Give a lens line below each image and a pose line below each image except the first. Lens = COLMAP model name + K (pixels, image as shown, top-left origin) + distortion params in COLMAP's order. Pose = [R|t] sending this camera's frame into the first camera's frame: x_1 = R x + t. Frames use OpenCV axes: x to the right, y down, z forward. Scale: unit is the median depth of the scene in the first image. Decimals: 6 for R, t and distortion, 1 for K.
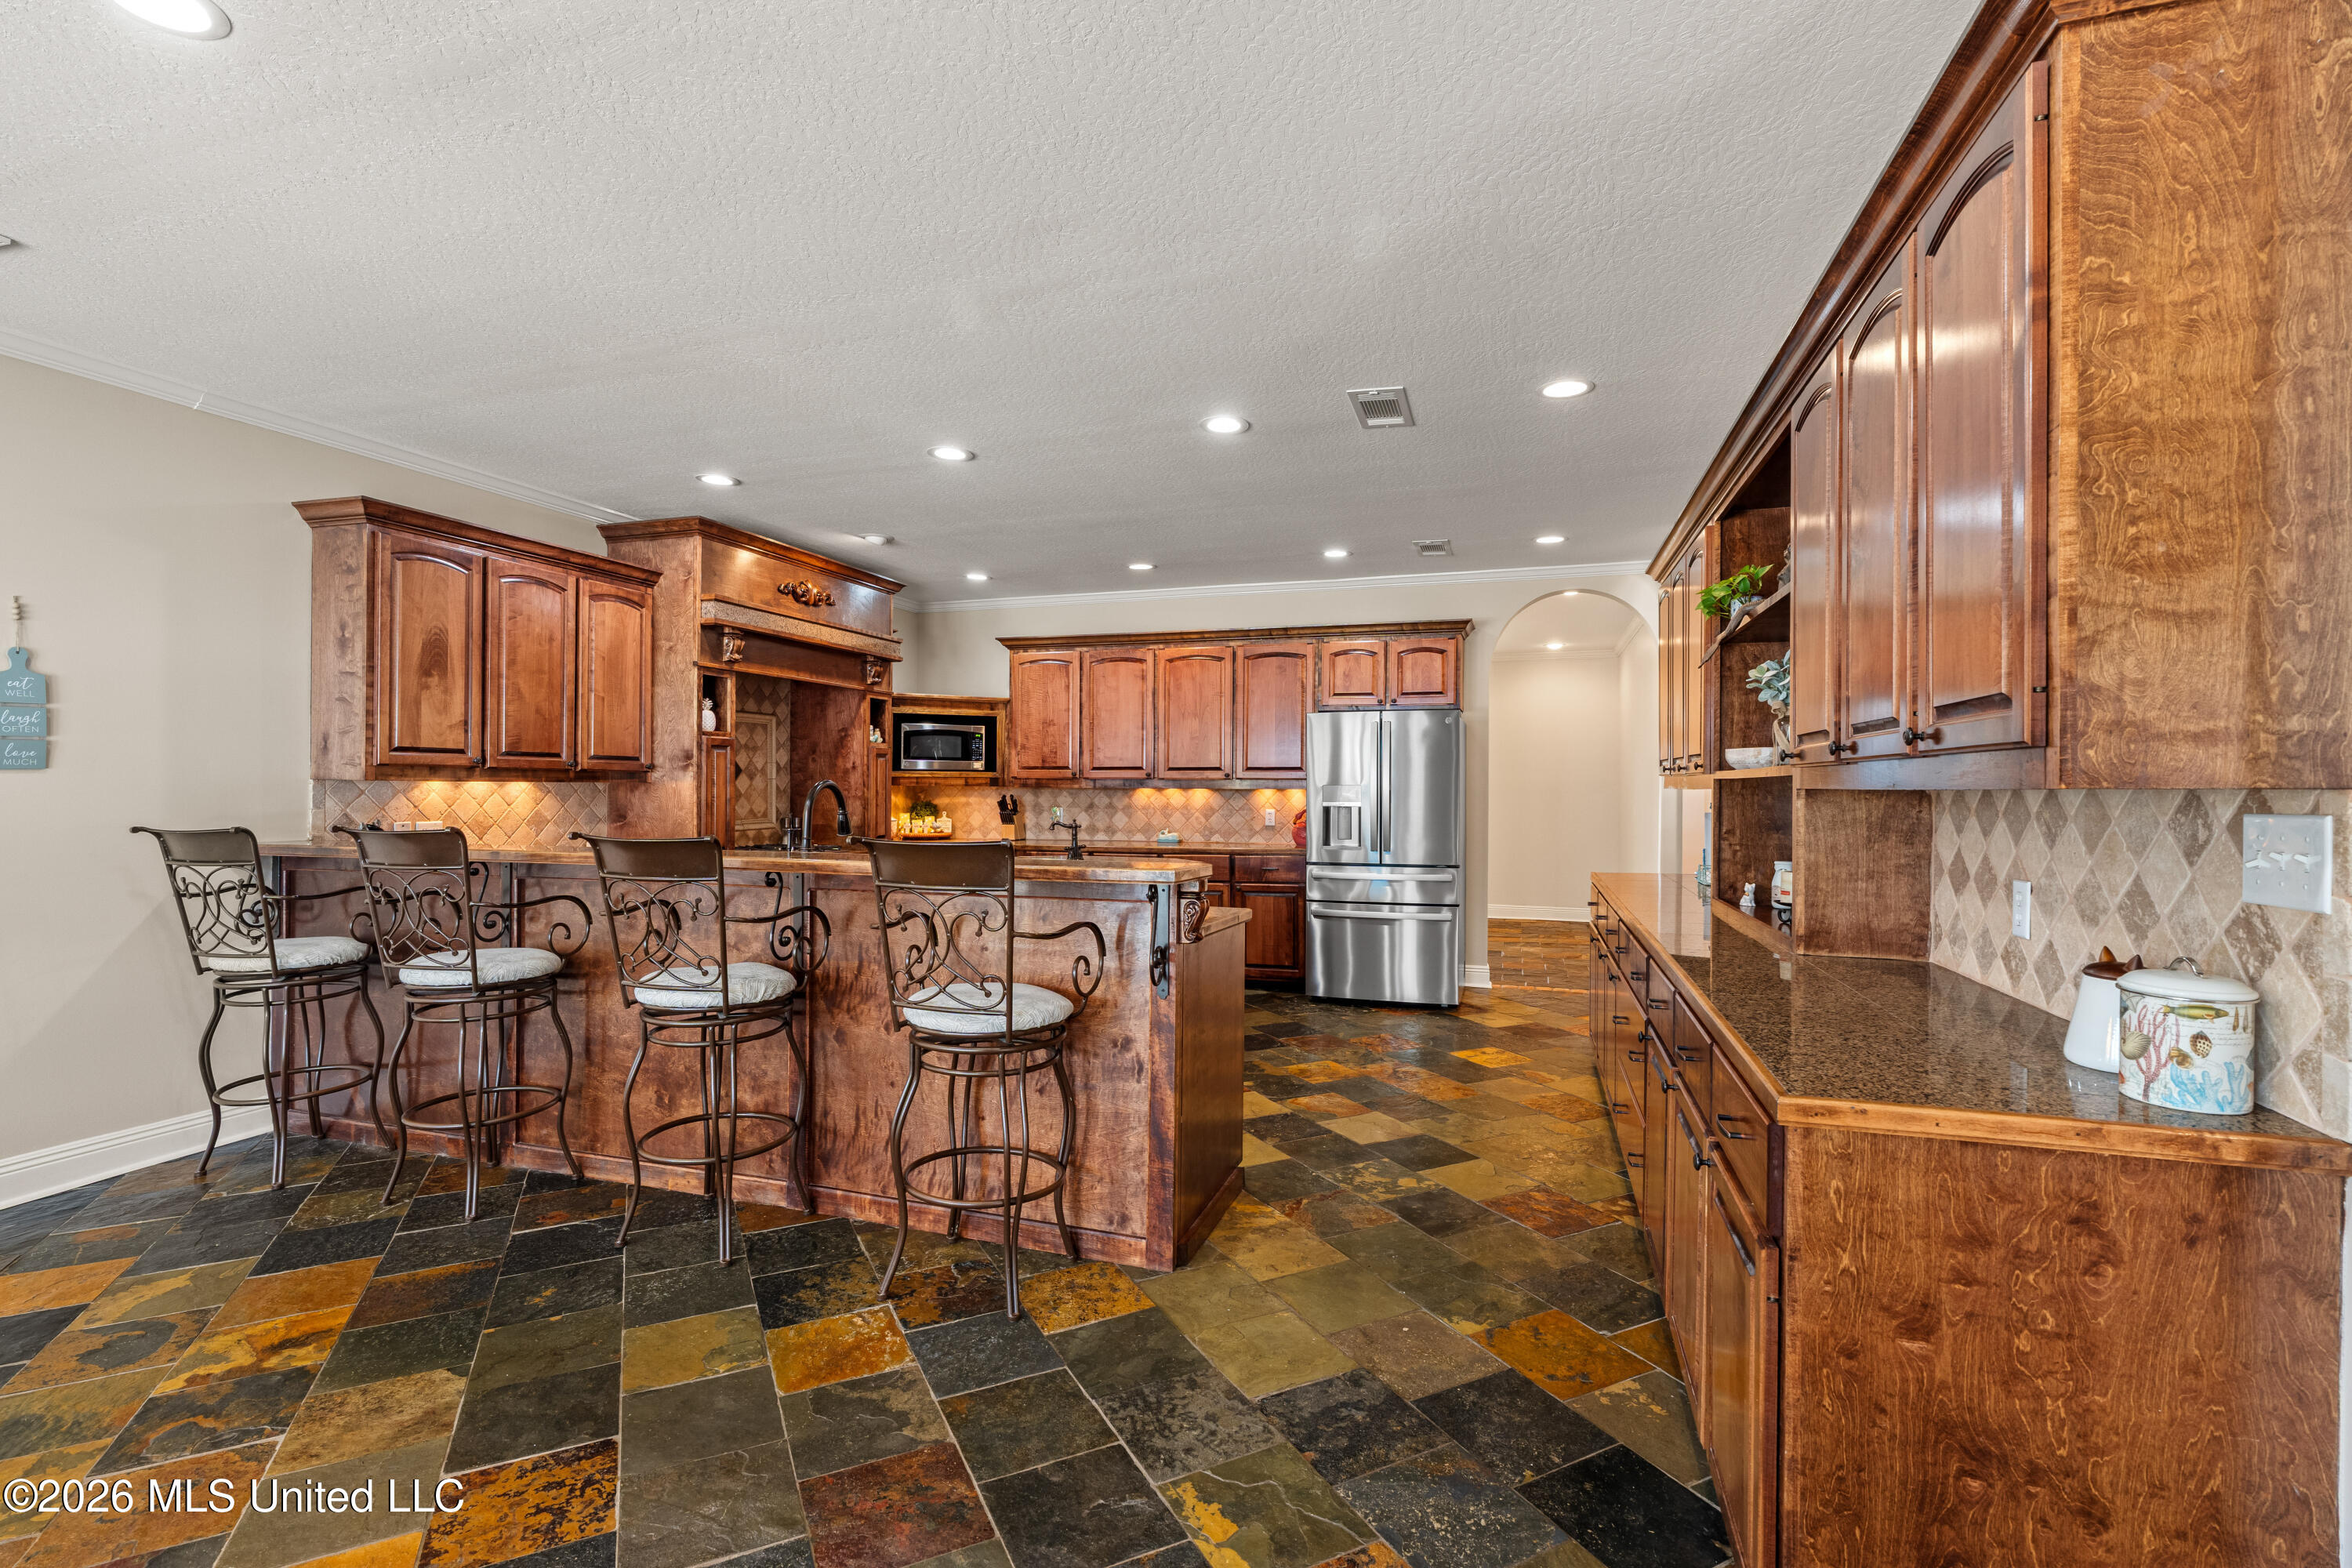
lens RADIAL K [[1055.6, 0, 1189.2], [0, 1055.6, 795.5], [0, 0, 1]] dist [-0.002183, -0.000120]
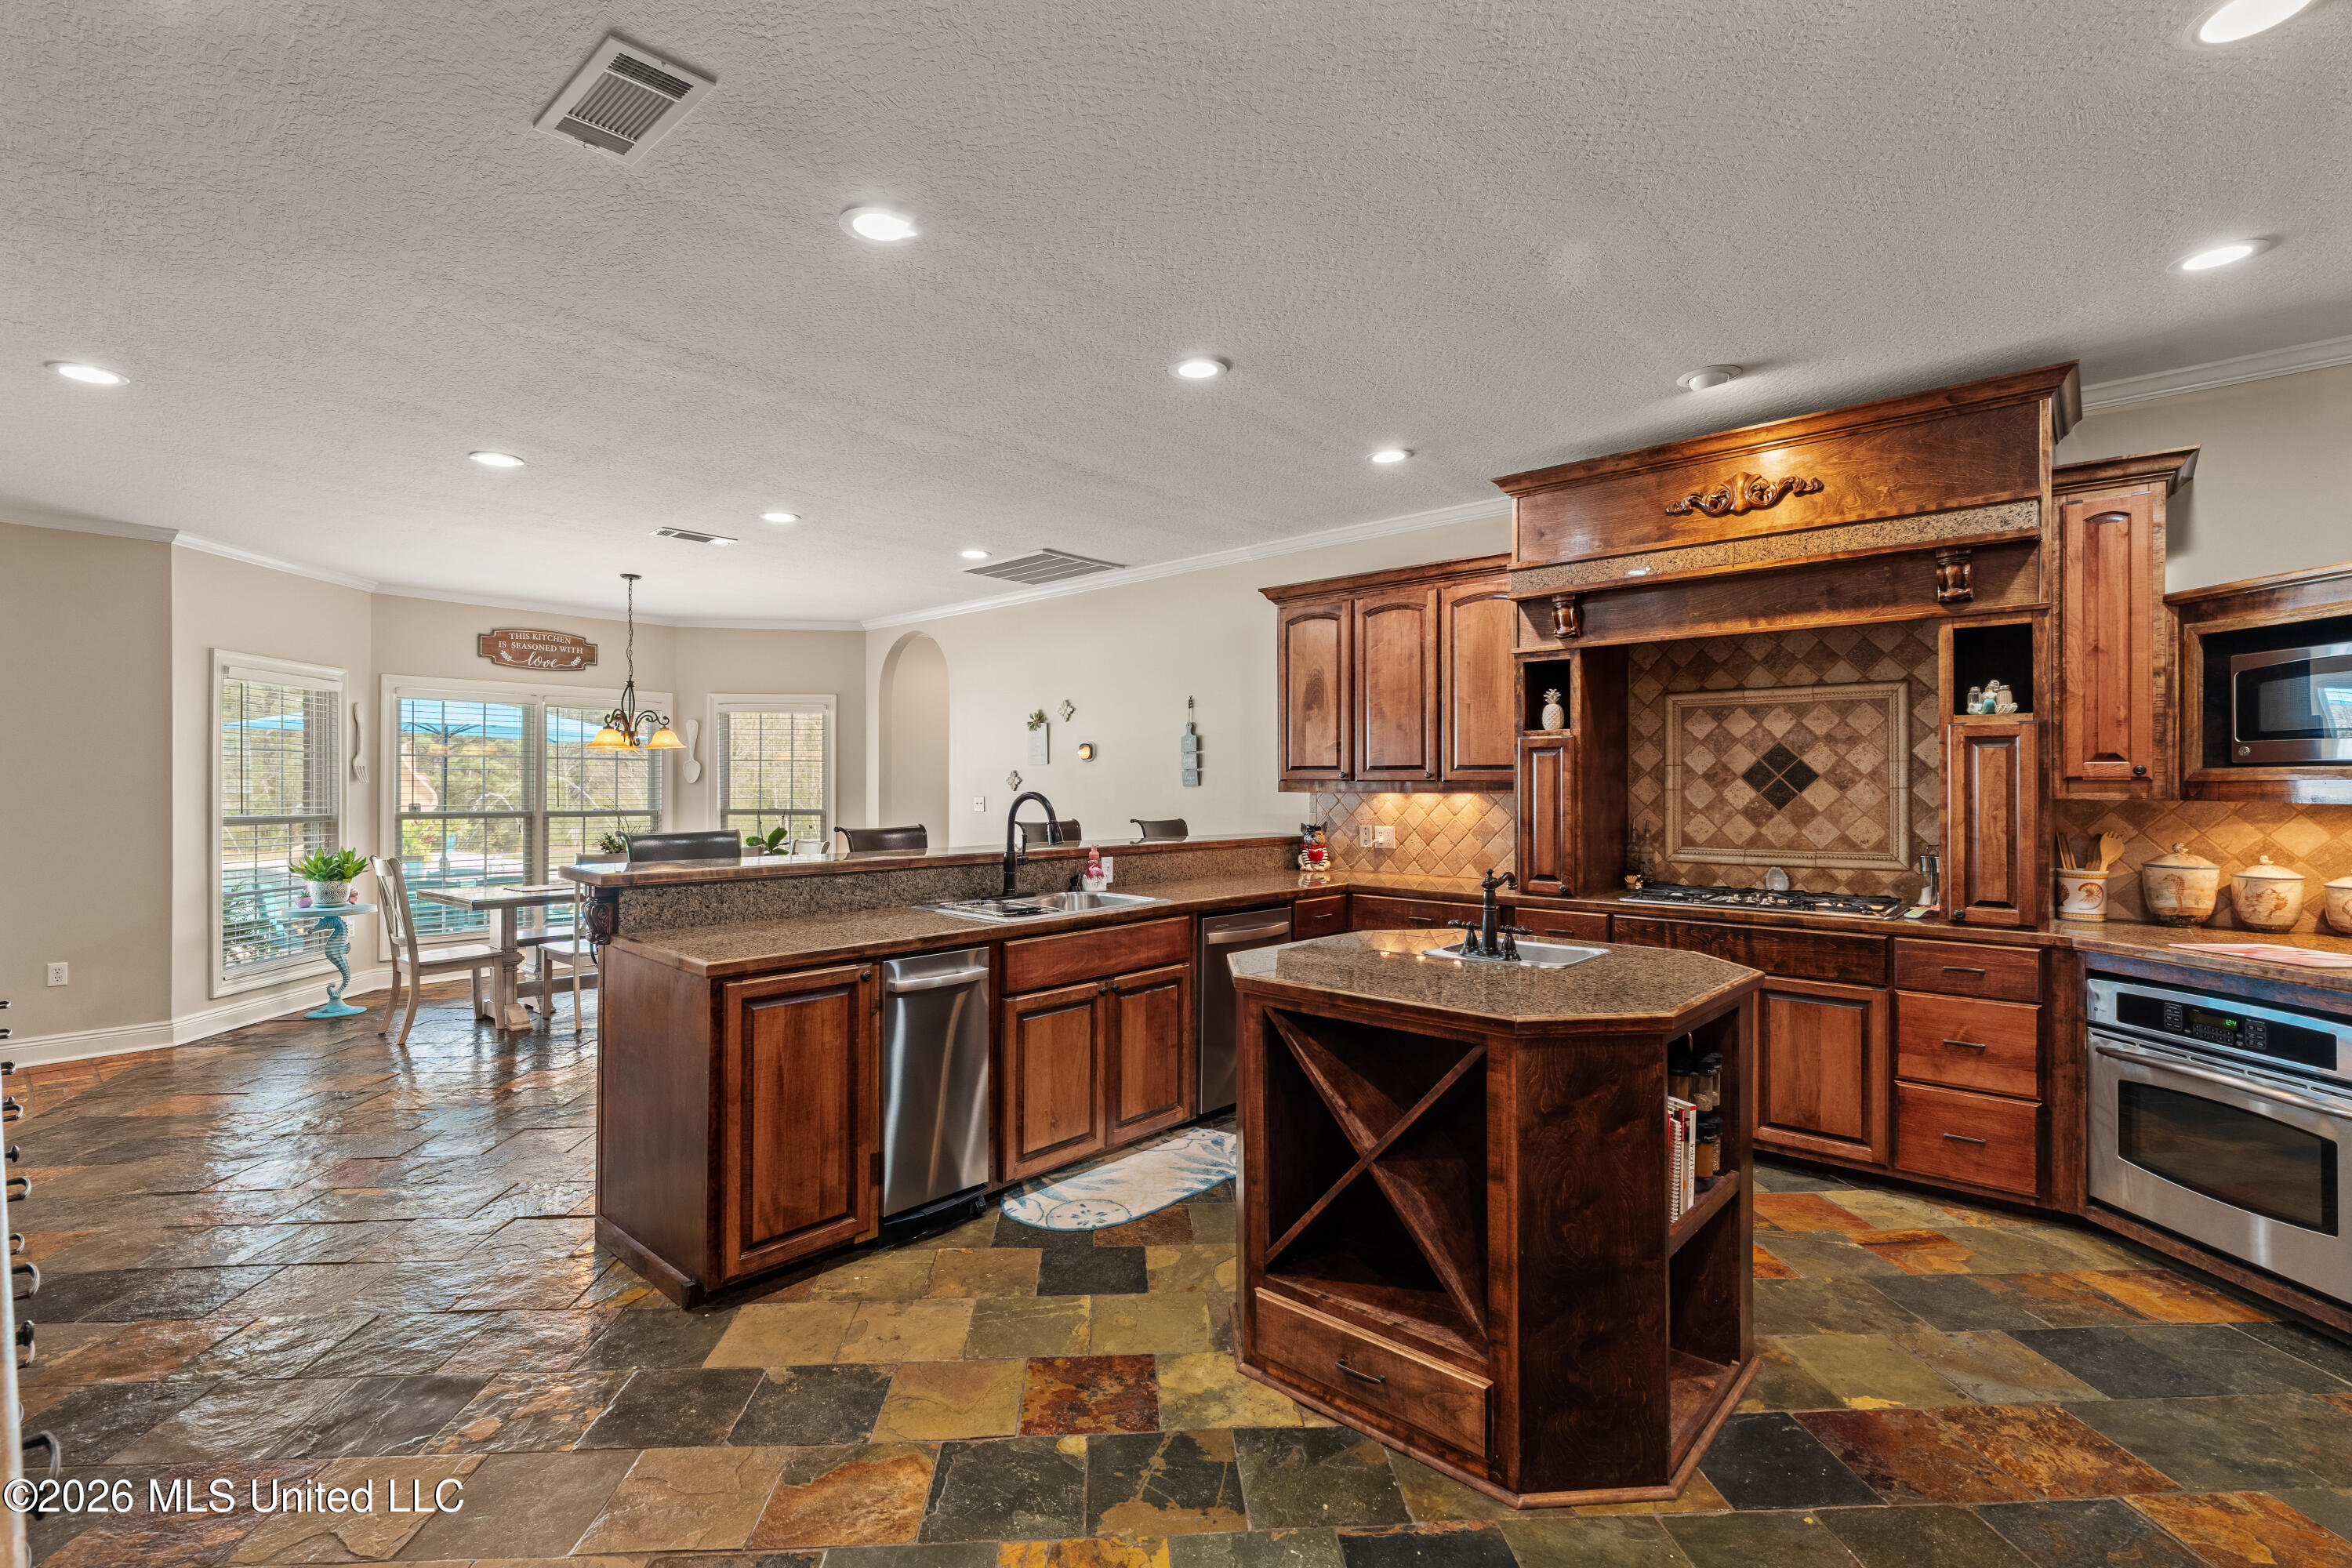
lens RADIAL K [[1074.7, 0, 1162.7], [0, 1074.7, 787.3], [0, 0, 1]] dist [-0.001735, 0.000884]
pose [[-0.424842, -0.004717, -0.905255, 0.328229], [-0.011068, 0.999939, -0.000016, -0.011371], [0.905200, 0.010013, -0.424868, 0.865079]]
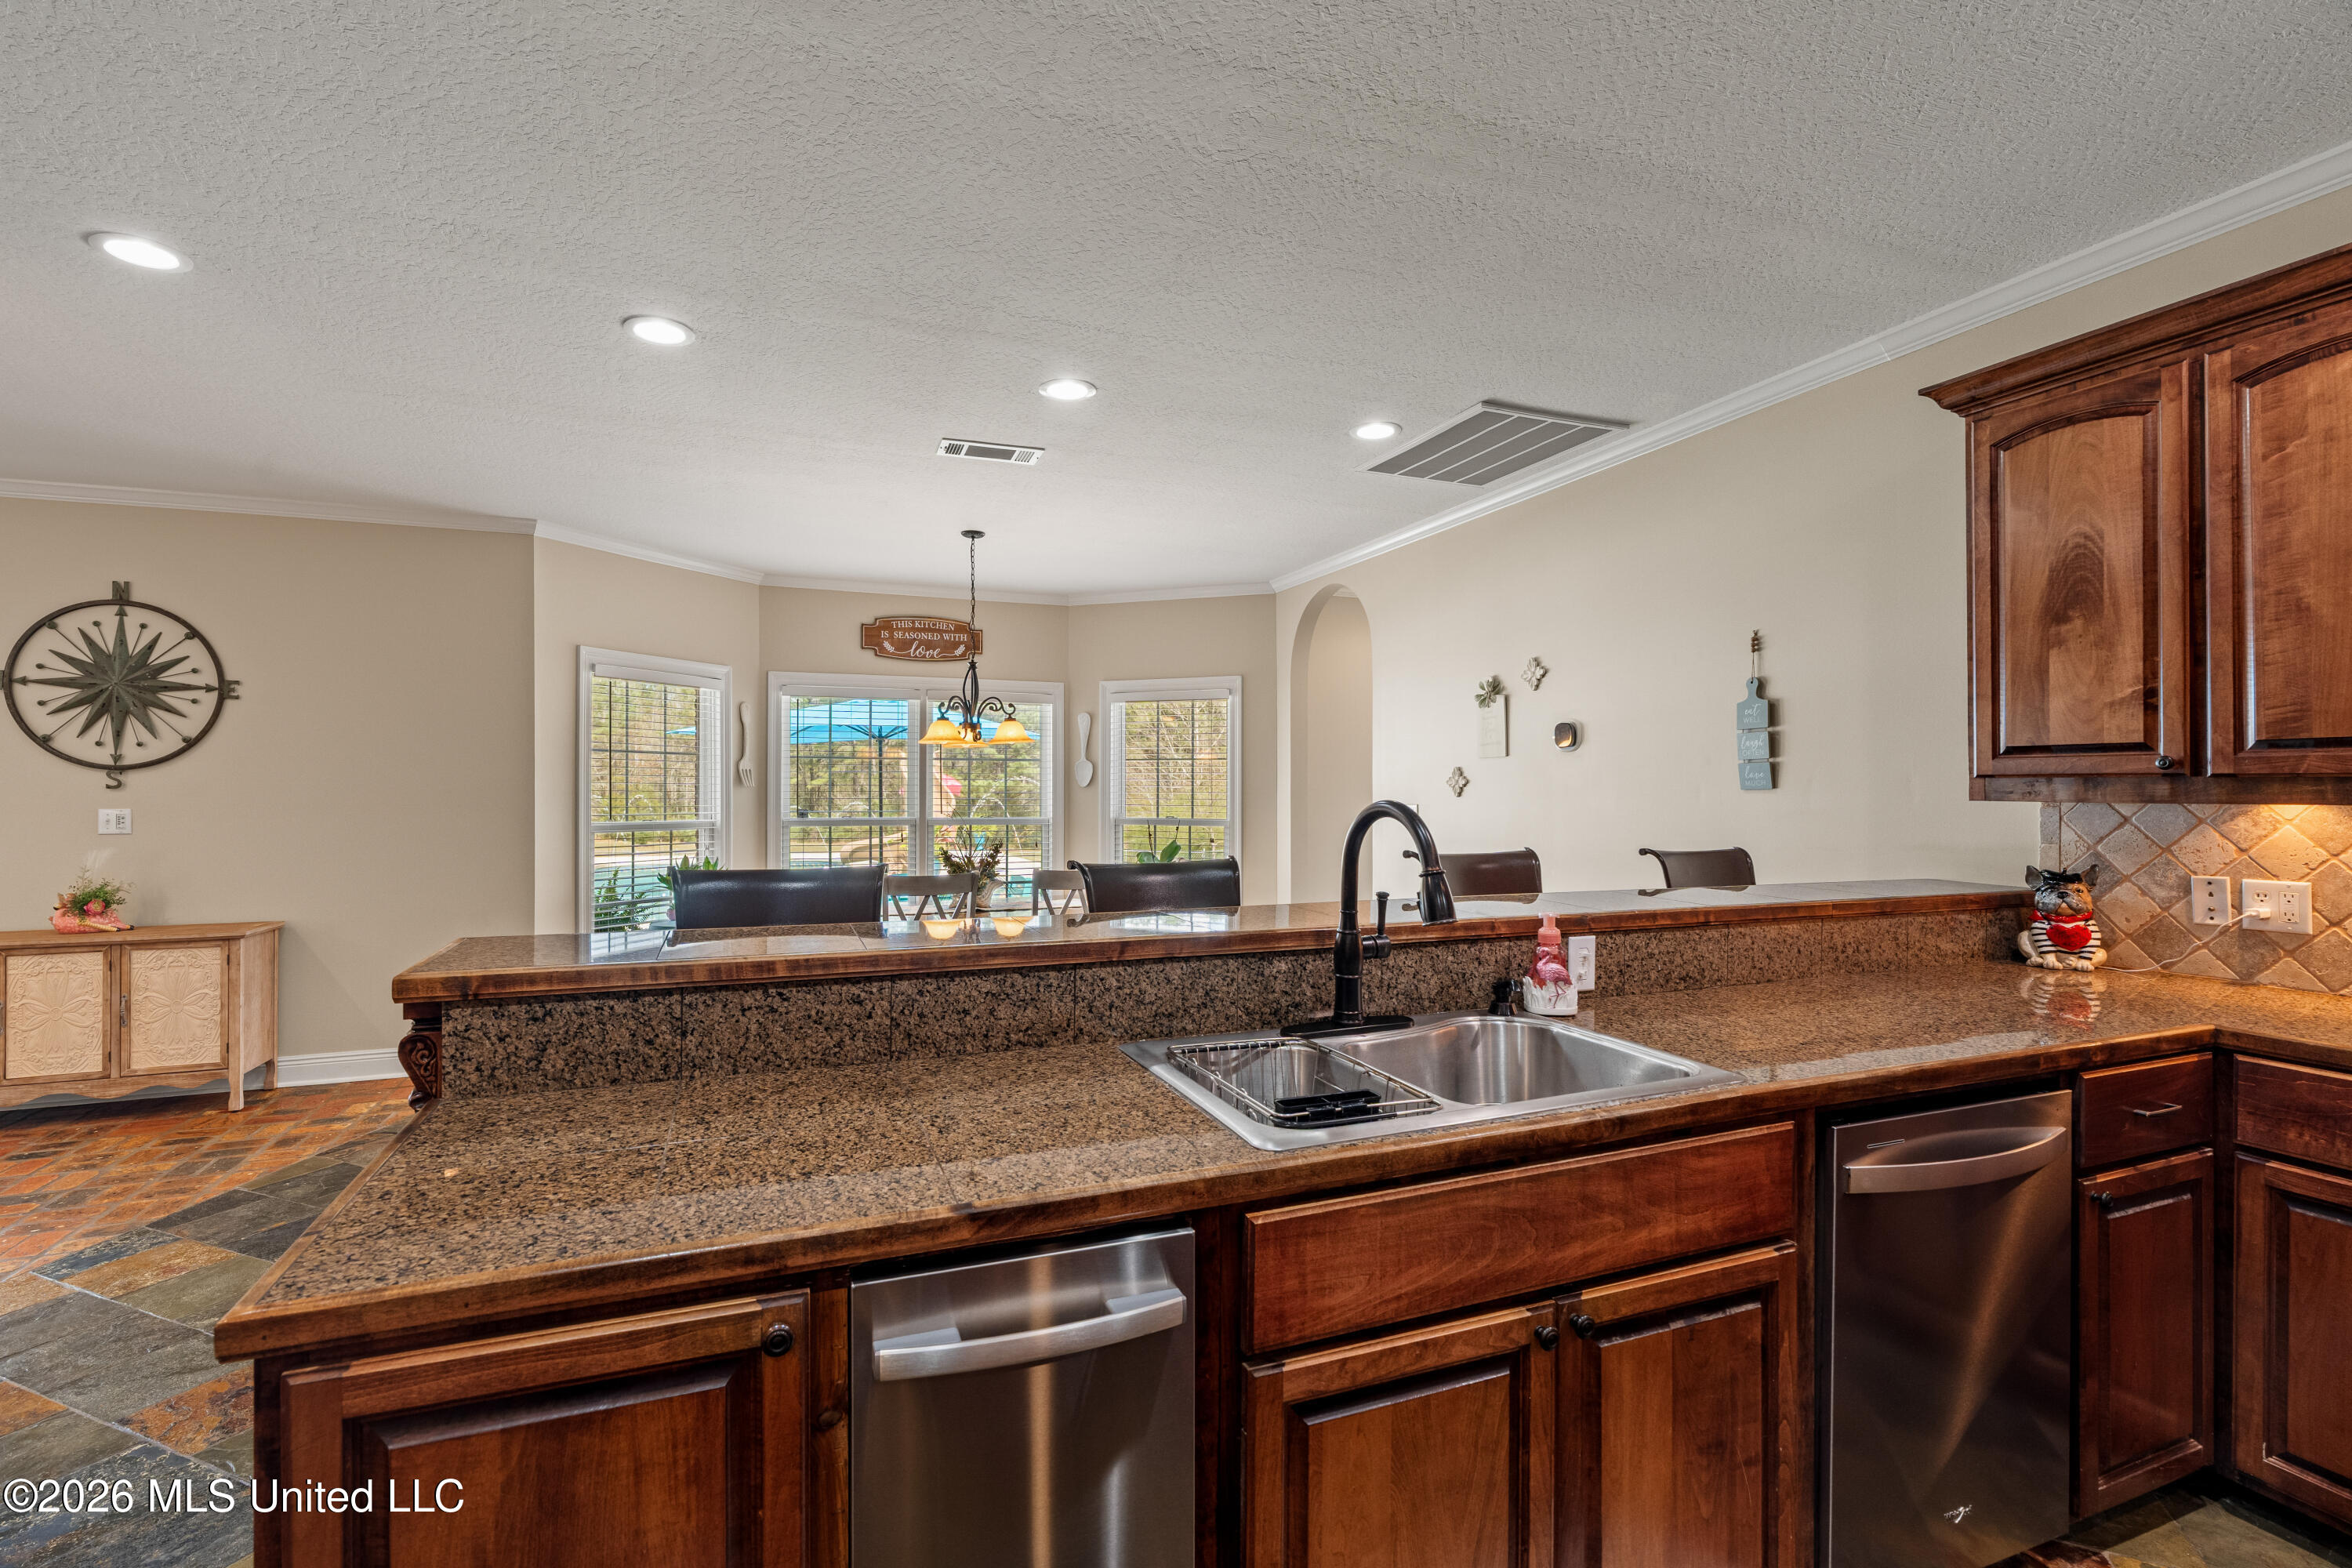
lens RADIAL K [[1064.6, 0, 1164.7], [0, 1064.6, 785.3], [0, 0, 1]] dist [-0.003034, 0.001136]
pose [[-0.781029, -0.008314, -0.624439, 0.024151], [-0.009776, 0.999952, -0.001086, -0.011110], [0.624418, 0.005257, -0.781072, 0.715883]]
